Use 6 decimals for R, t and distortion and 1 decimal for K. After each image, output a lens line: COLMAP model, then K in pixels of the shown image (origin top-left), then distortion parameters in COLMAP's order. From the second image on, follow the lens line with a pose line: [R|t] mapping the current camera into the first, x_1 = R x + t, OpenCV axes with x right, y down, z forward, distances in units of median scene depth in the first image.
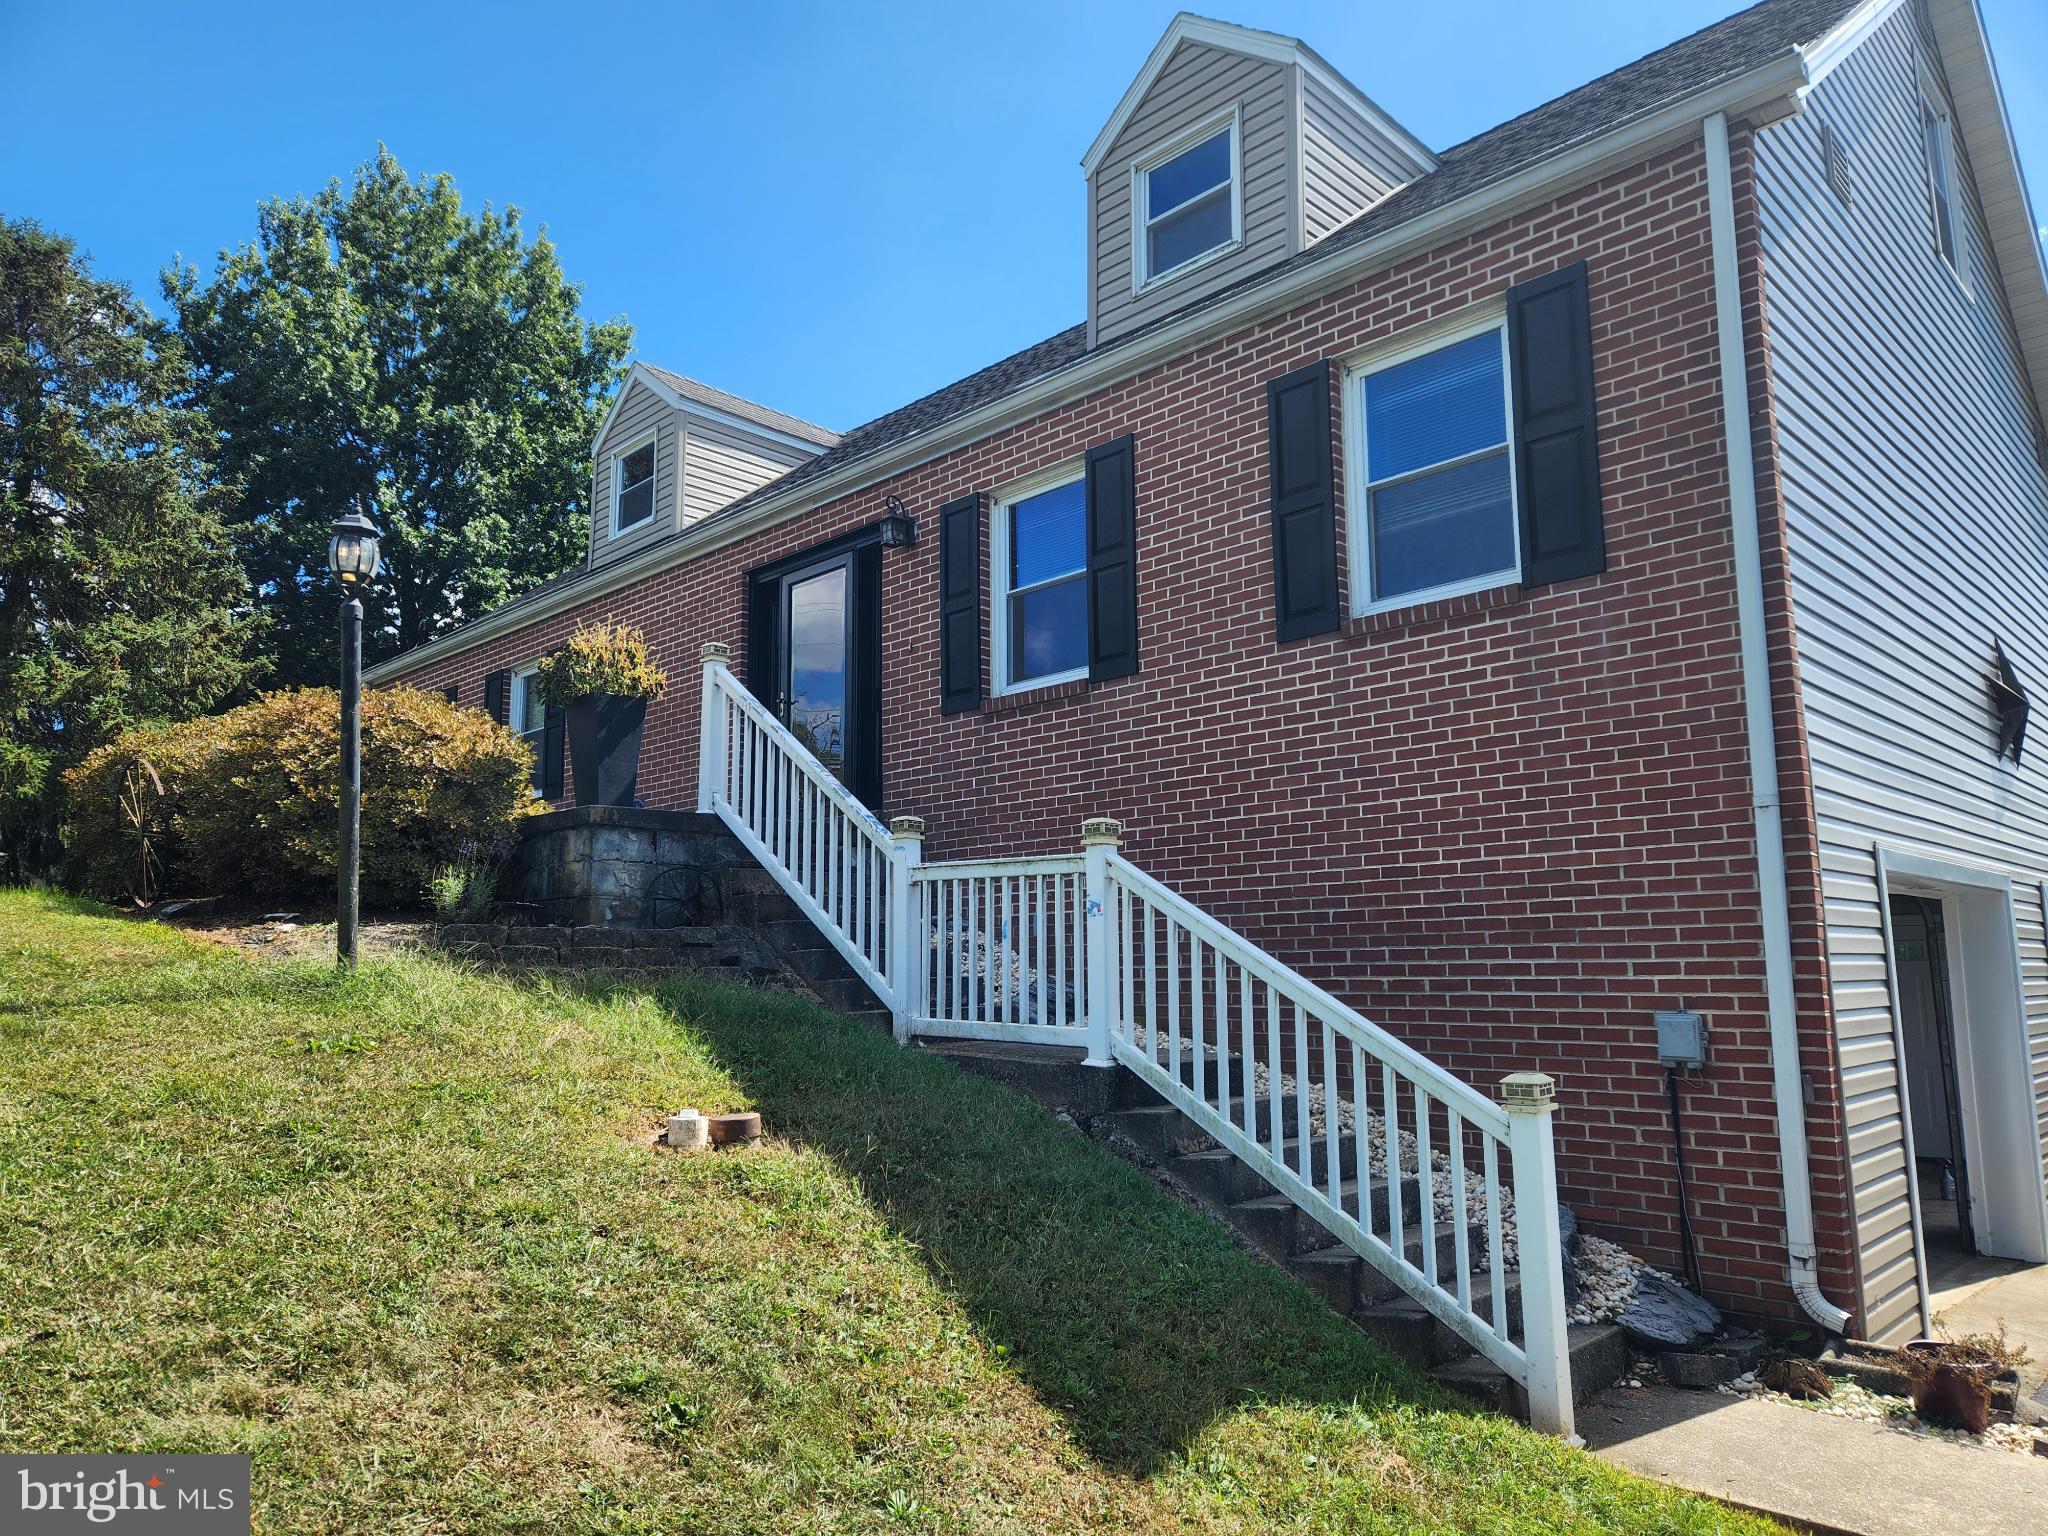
lens RADIAL K [[1368.9, 0, 1002.6], [0, 1368.9, 784.5], [0, 0, 1]] dist [0.073213, -0.062954]
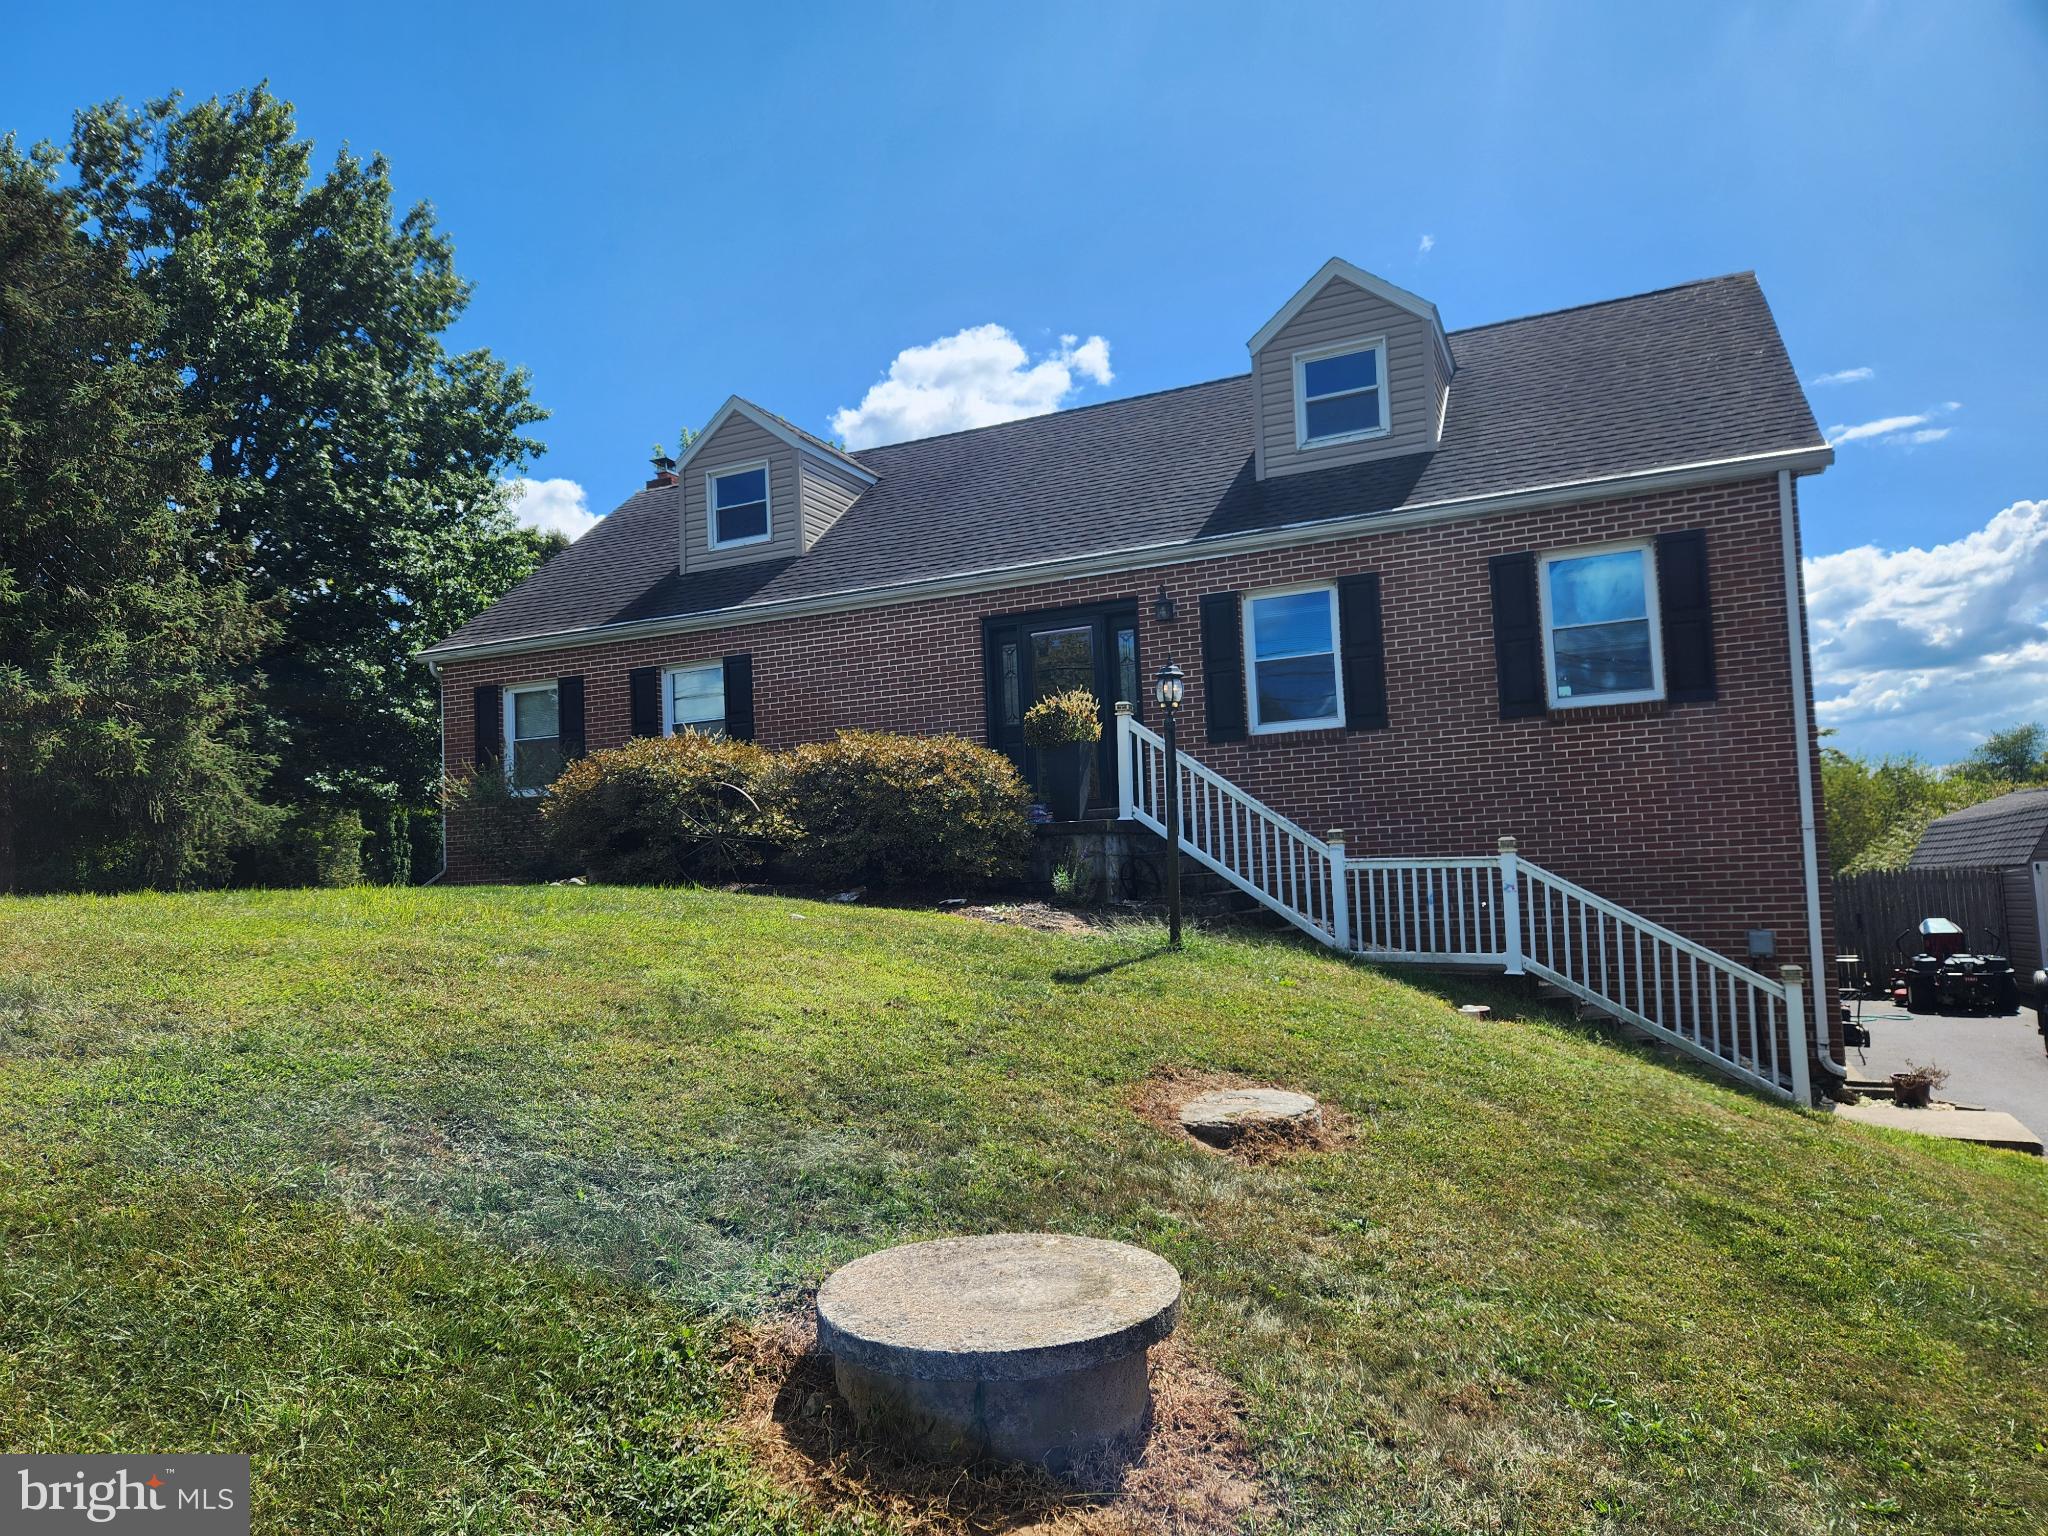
lens RADIAL K [[1368.9, 0, 1002.6], [0, 1368.9, 784.5], [0, 0, 1]] dist [0.073213, -0.062954]
pose [[0.934022, -0.007764, 0.357130, -1.171931], [-0.015929, 0.997864, 0.063355, -0.145322], [-0.356859, -0.064864, 0.931904, -0.432261]]
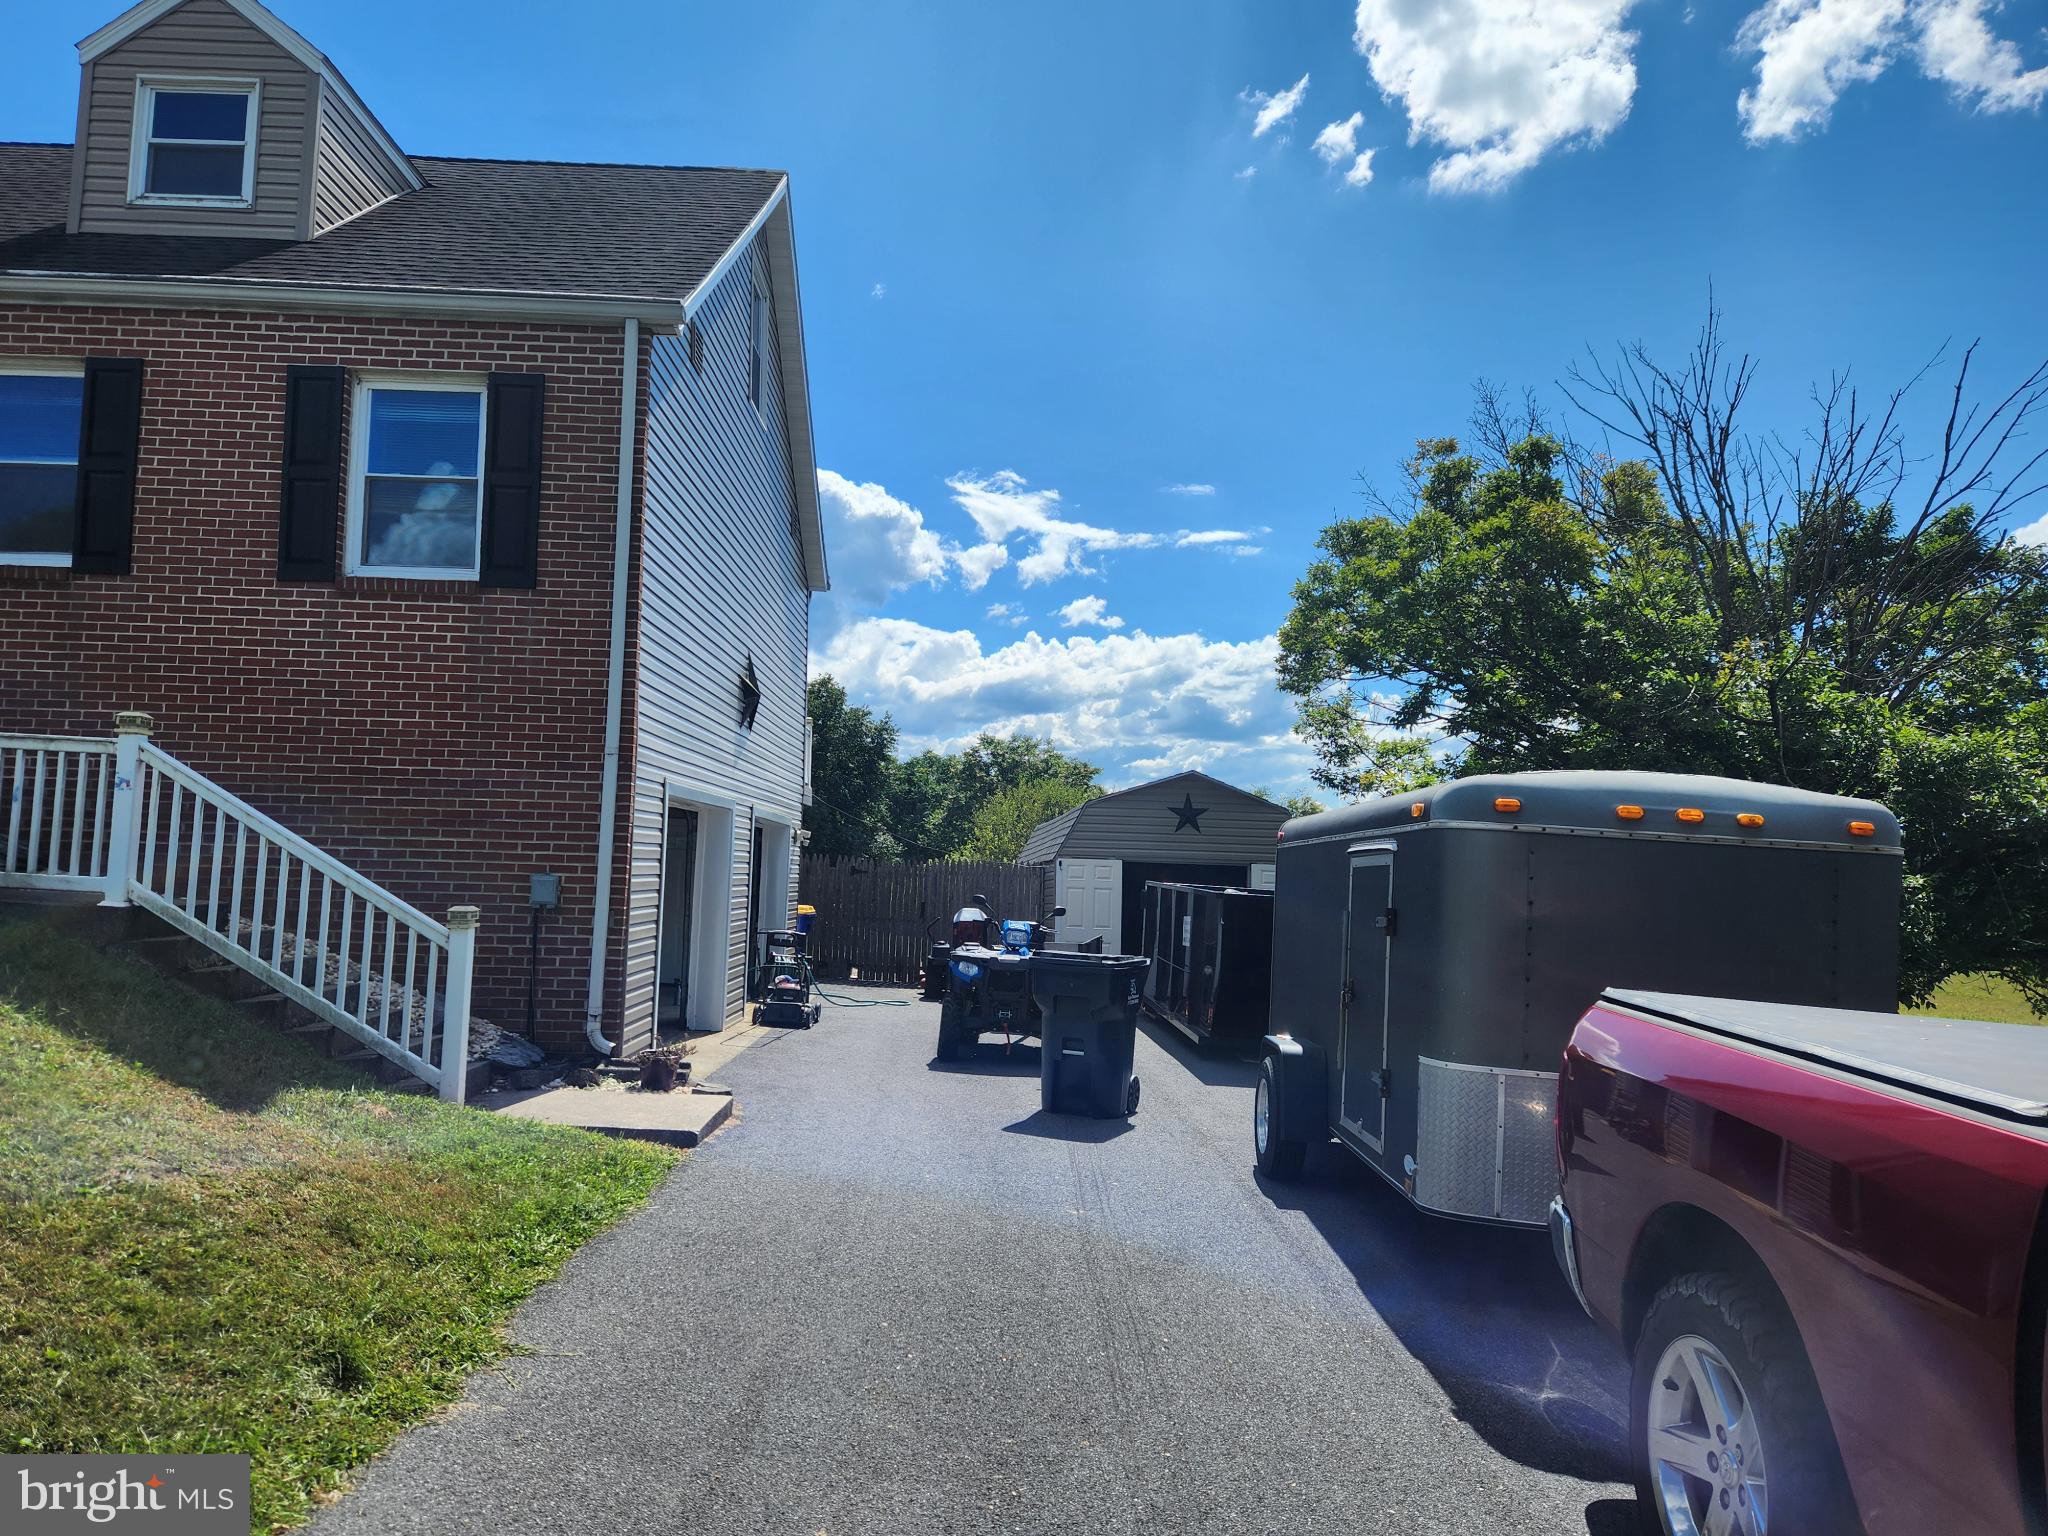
lens RADIAL K [[1368.9, 0, 1002.6], [0, 1368.9, 784.5], [0, 0, 1]] dist [0.073213, -0.062954]
pose [[0.696461, 0.076054, 0.713553, -0.277998], [-0.136888, 0.990189, 0.028069, -0.053813], [-0.704417, -0.117226, 0.700039, -0.455479]]
